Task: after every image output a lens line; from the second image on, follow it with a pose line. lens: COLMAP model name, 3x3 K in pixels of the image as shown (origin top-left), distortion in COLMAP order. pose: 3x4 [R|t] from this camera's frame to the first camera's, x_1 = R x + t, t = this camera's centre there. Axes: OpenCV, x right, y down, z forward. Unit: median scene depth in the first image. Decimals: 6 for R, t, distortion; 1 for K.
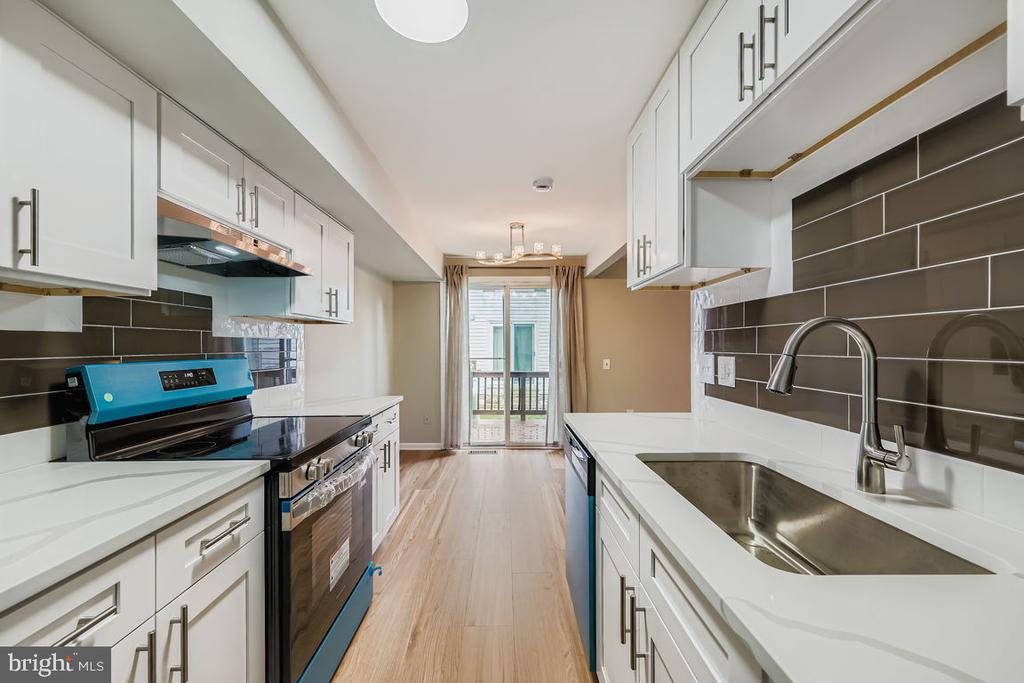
lens RADIAL K [[408.2, 0, 512.5], [0, 408.2, 346.3], [0, 0, 1]] dist [-0.001165, 0.000667]
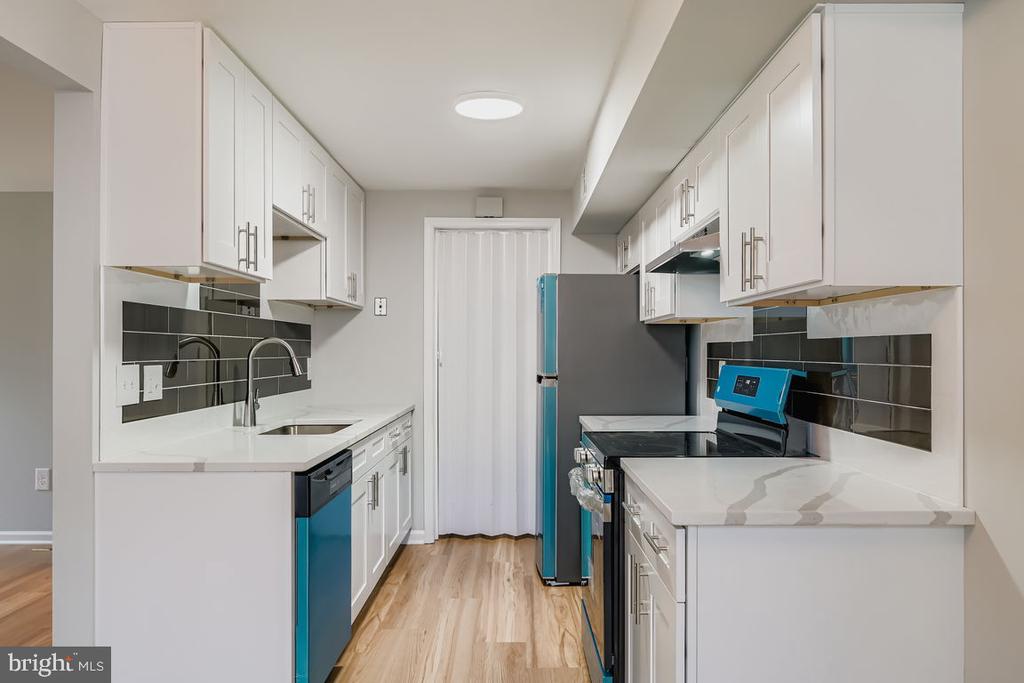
lens RADIAL K [[734.5, 0, 527.1], [0, 734.5, 347.5], [0, 0, 1]] dist [-0.000003, -0.000145]
pose [[-0.999994, 0.002544, -0.002452, -0.248370], [0.002548, 0.999996, -0.001494, -0.008087], [0.002448, -0.001501, -0.999996, 2.533383]]
